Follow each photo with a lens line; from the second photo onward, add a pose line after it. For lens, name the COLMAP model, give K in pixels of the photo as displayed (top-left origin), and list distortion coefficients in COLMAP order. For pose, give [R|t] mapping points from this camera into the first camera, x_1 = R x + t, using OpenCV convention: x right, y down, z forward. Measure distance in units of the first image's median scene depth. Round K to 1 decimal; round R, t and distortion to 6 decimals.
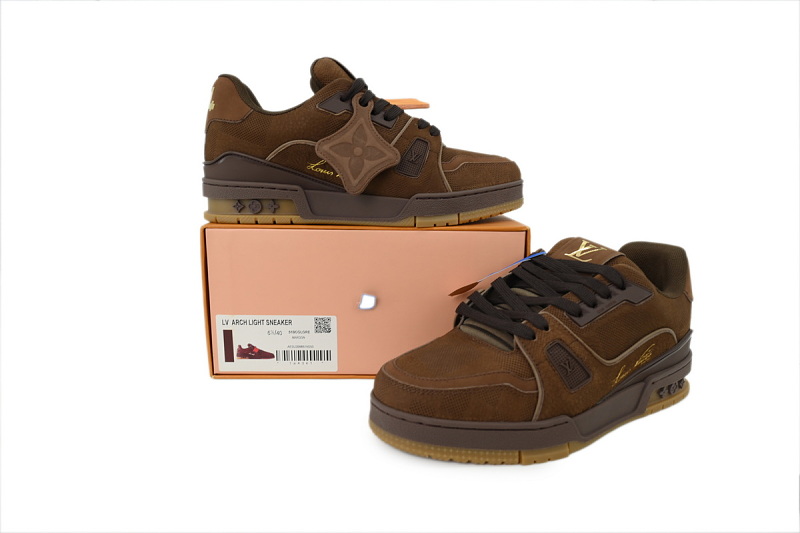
lens RADIAL K [[553.7, 0, 400.0], [0, 553.7, 266.5], [0, 0, 1]] dist [-0.001100, -0.000592]
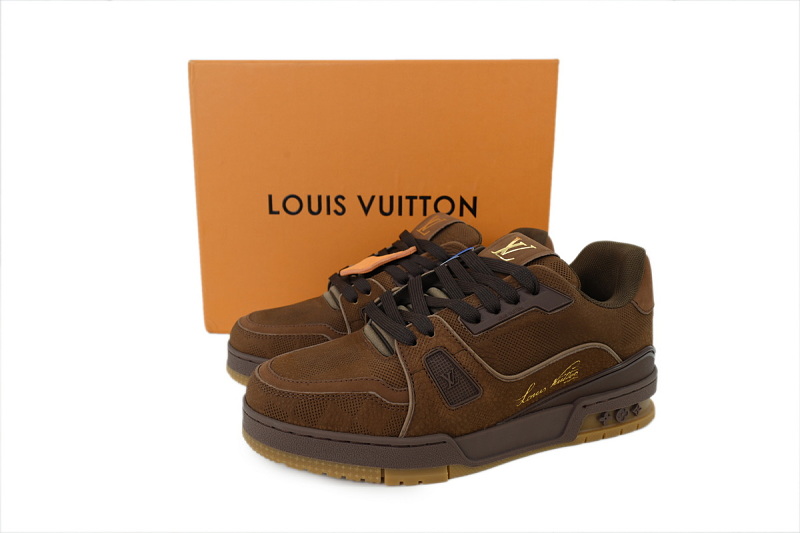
lens RADIAL K [[553.7, 0, 400.0], [0, 553.7, 266.5], [0, 0, 1]] dist [-0.001100, -0.000592]
pose [[0.978619, 0.038640, -0.202020, 0.390554], [-0.037128, 0.999247, 0.011268, -0.003640], [0.202303, -0.003527, 0.979317, 0.125907]]
